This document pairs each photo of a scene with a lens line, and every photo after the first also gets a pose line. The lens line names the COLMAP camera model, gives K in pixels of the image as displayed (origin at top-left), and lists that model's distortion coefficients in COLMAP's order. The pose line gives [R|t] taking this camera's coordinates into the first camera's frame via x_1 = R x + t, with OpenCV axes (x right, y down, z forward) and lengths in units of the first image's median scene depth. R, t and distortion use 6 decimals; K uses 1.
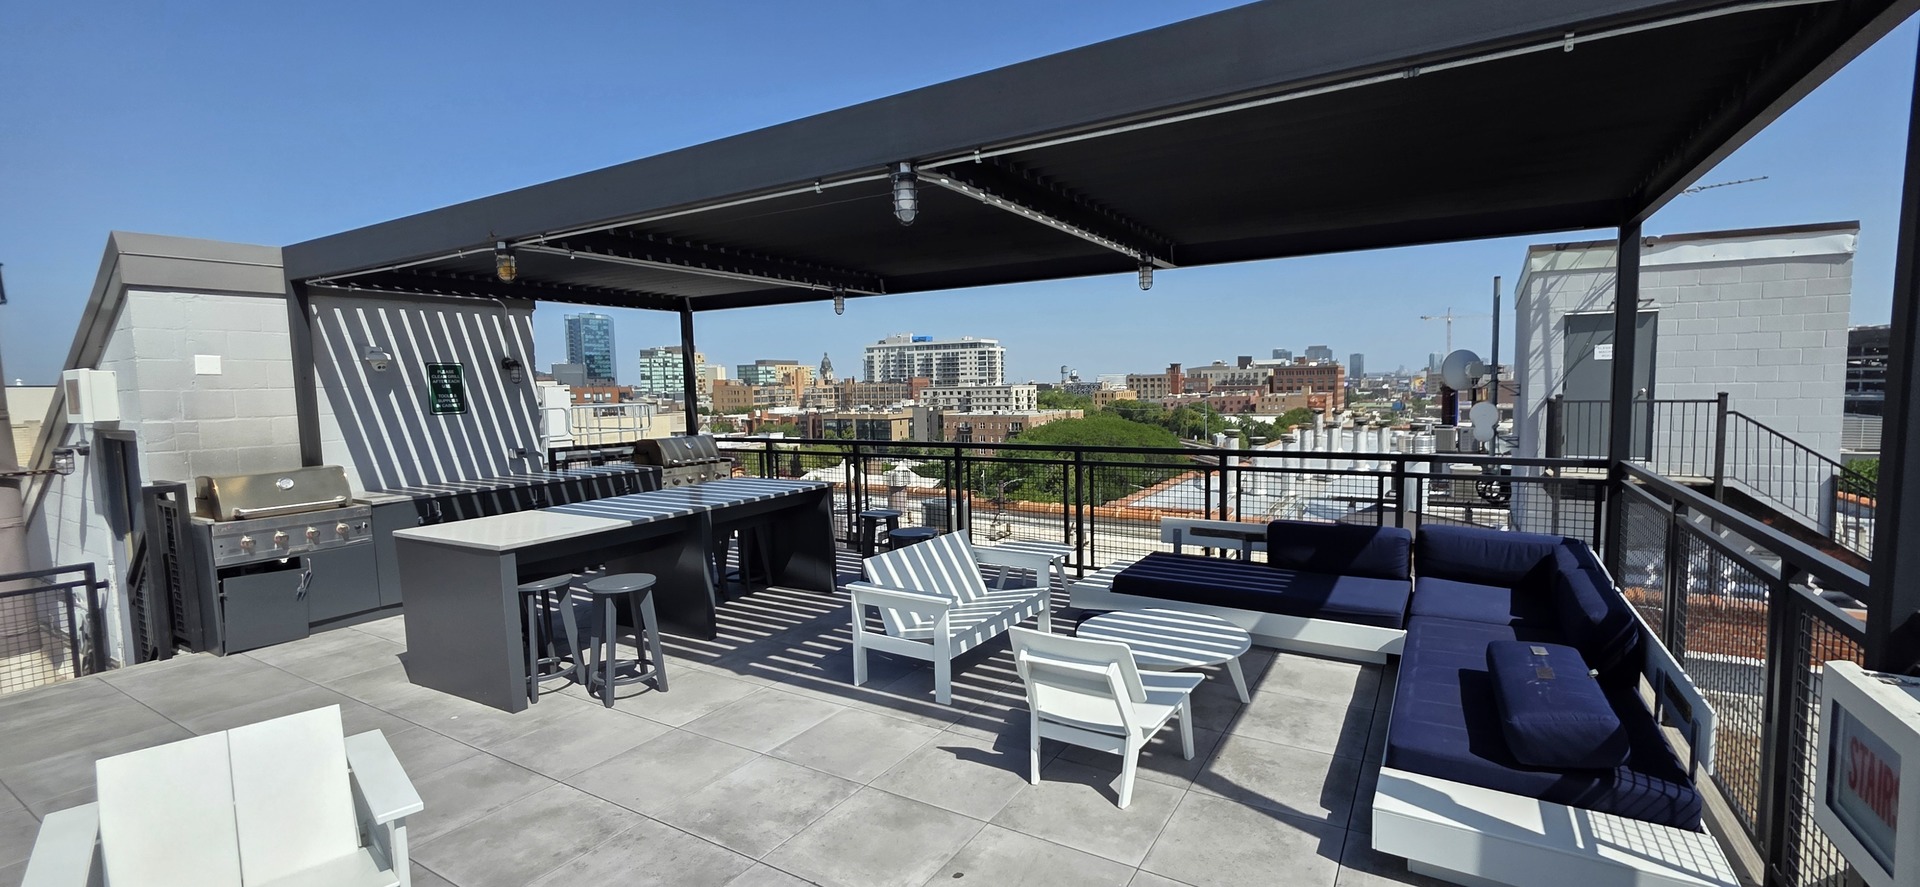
lens RADIAL K [[773.3, 0, 998.1], [0, 773.3, 463.9], [0, 0, 1]] dist [-0.000442, 0.001098]
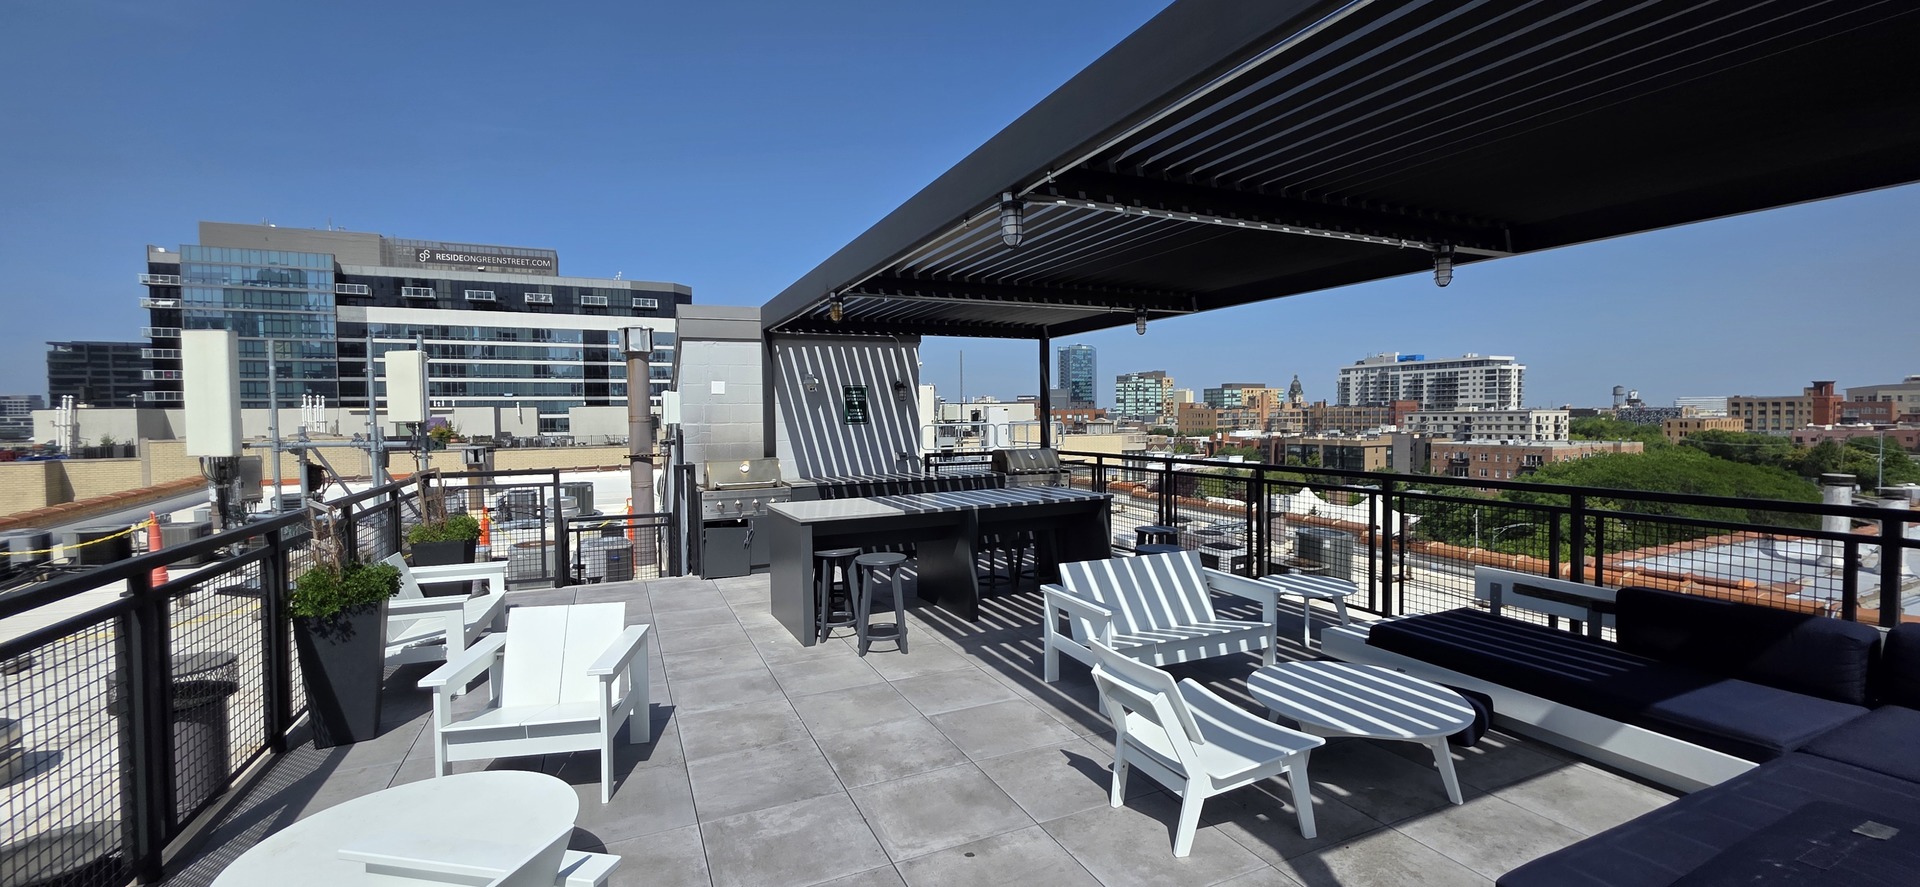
lens RADIAL K [[773.3, 0, 983.5], [0, 773.3, 450.1], [0, 0, 1]] dist [-0.000442, 0.001098]
pose [[0.823037, 0.036253, -0.566830, 0.157420], [-0.063310, 0.997598, -0.028122, 0.002741], [0.564448, 0.059032, 0.823355, 0.031241]]
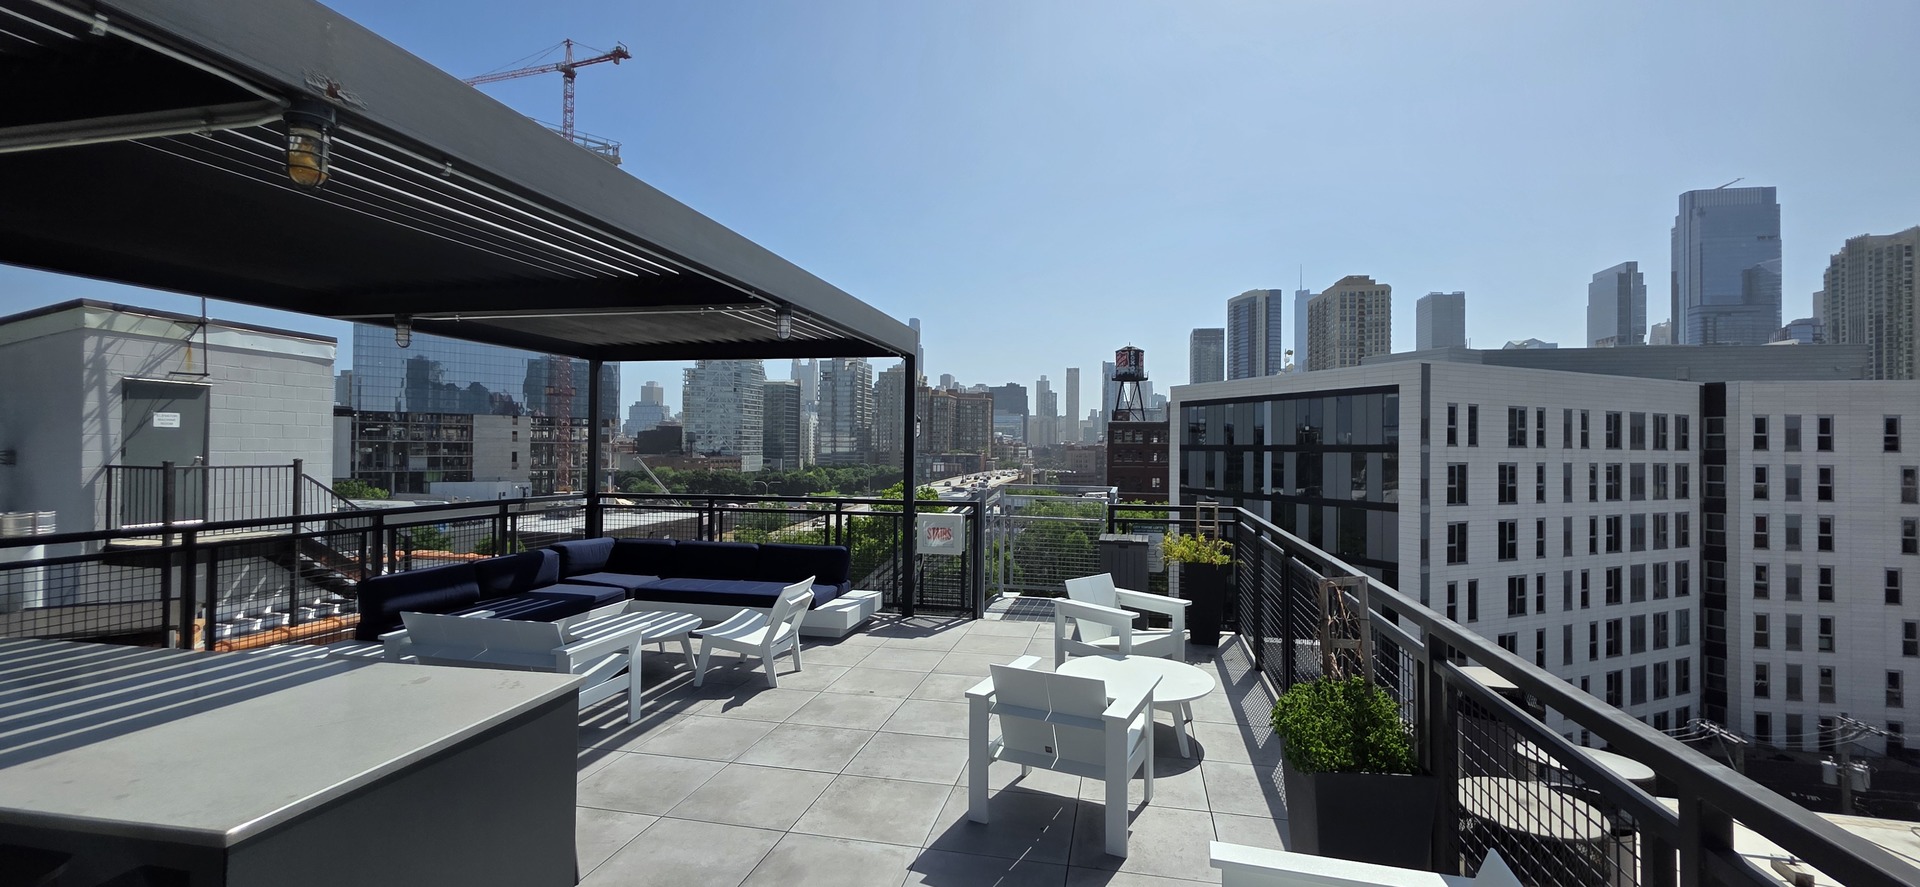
lens RADIAL K [[773.3, 0, 961.8], [0, 773.3, 434.9], [0, 0, 1]] dist [-0.000442, 0.001098]
pose [[-0.303732, 0.034367, 0.952138, -0.580472], [0.095725, 0.995393, -0.005391, -0.023814], [-0.947937, 0.089506, -0.305622, 0.382223]]
